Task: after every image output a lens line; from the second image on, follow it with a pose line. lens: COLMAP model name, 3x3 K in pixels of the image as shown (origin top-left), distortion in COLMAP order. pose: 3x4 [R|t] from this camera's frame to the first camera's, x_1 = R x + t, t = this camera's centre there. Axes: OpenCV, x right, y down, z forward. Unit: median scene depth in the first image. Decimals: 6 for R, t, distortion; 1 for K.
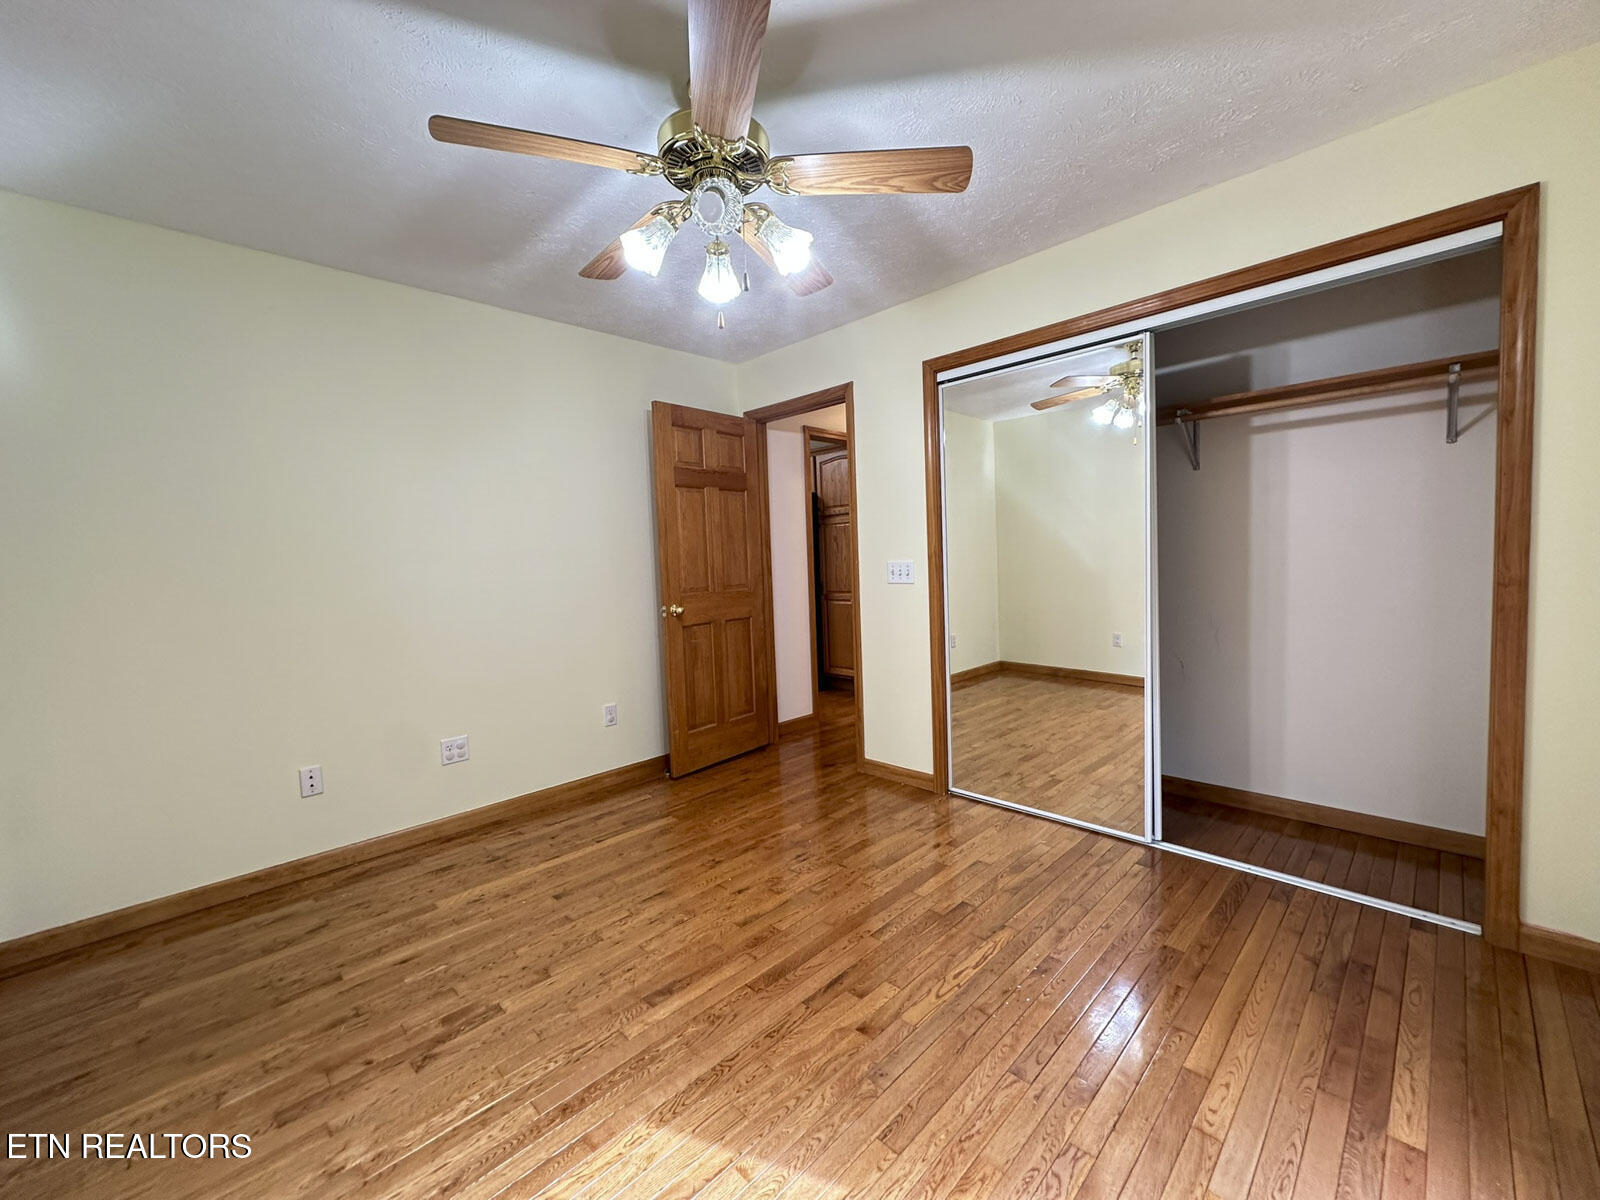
lens RADIAL K [[646.4, 0, 801.0], [0, 646.4, 603.1], [0, 0, 1]] dist [-0.003154, 0.000176]
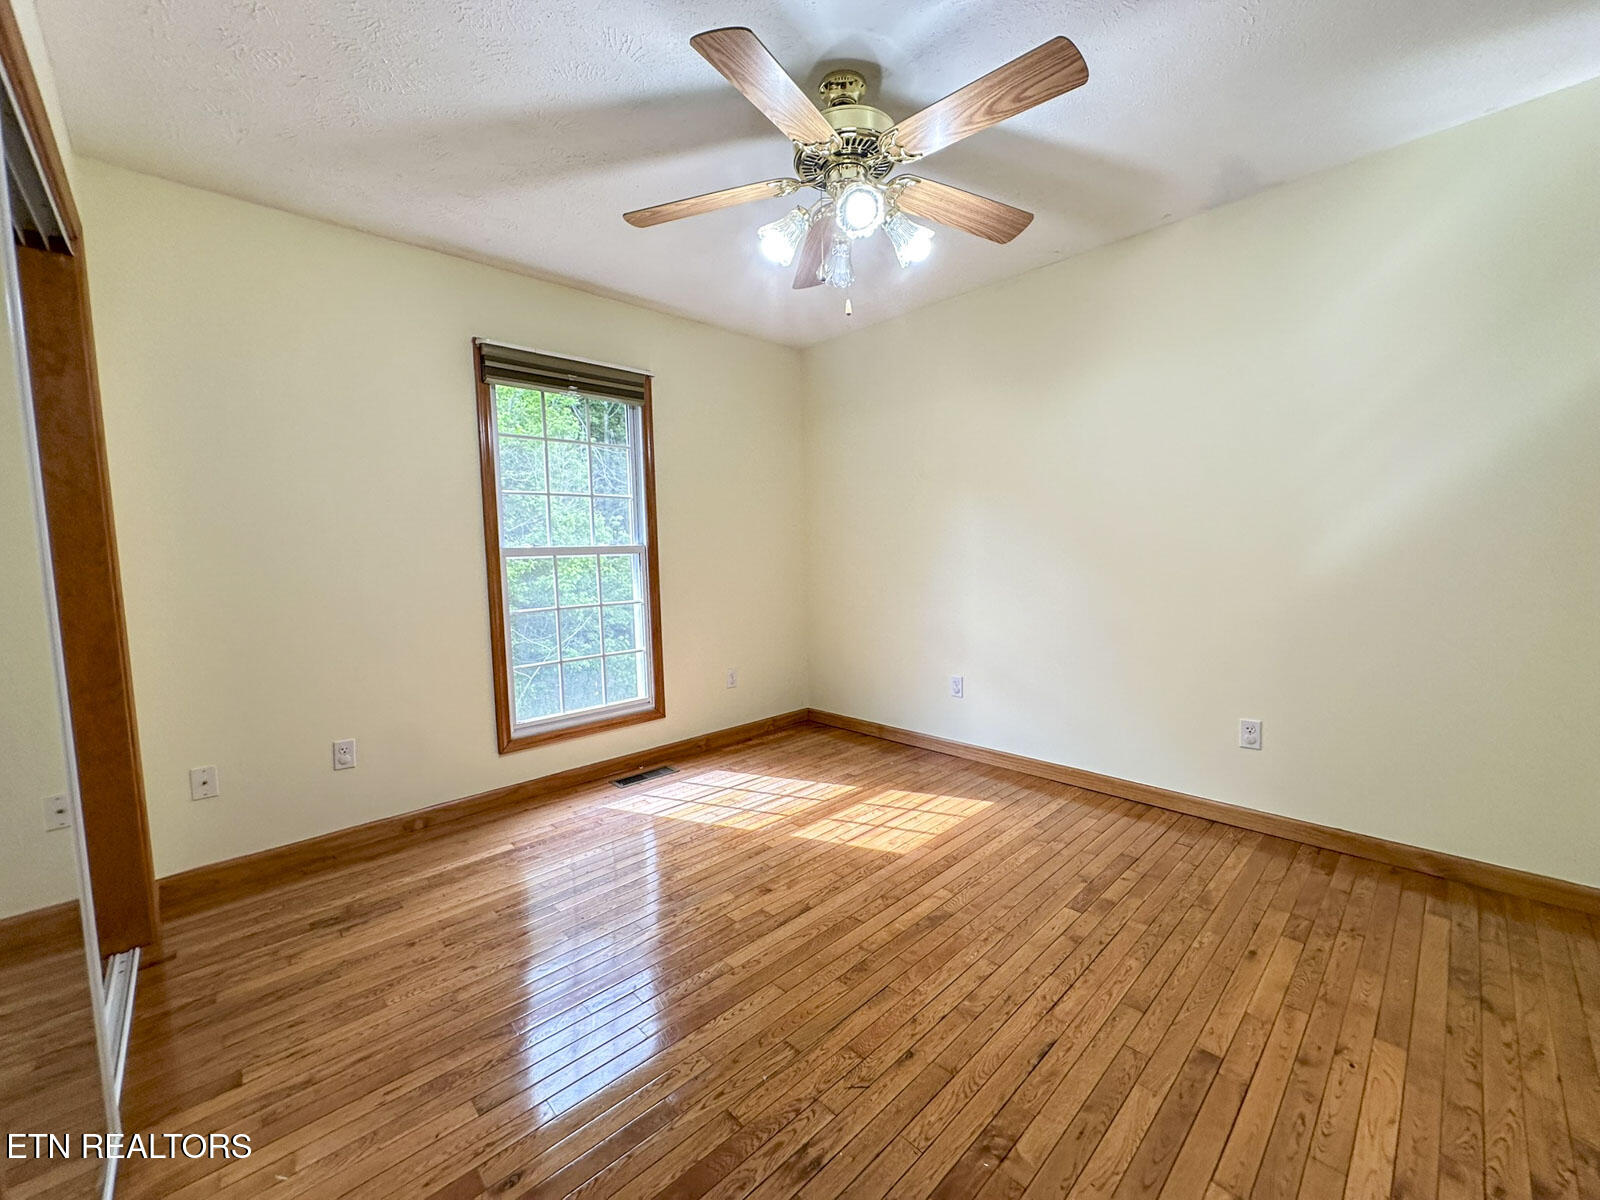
lens RADIAL K [[646.4, 0, 796.5], [0, 646.4, 599.8], [0, 0, 1]] dist [-0.003154, 0.000176]
pose [[-0.997628, 0.060654, 0.032555, -0.040483], [0.064801, 0.987039, 0.146814, -0.111674], [-0.023228, 0.148575, -0.988628, 1.958939]]
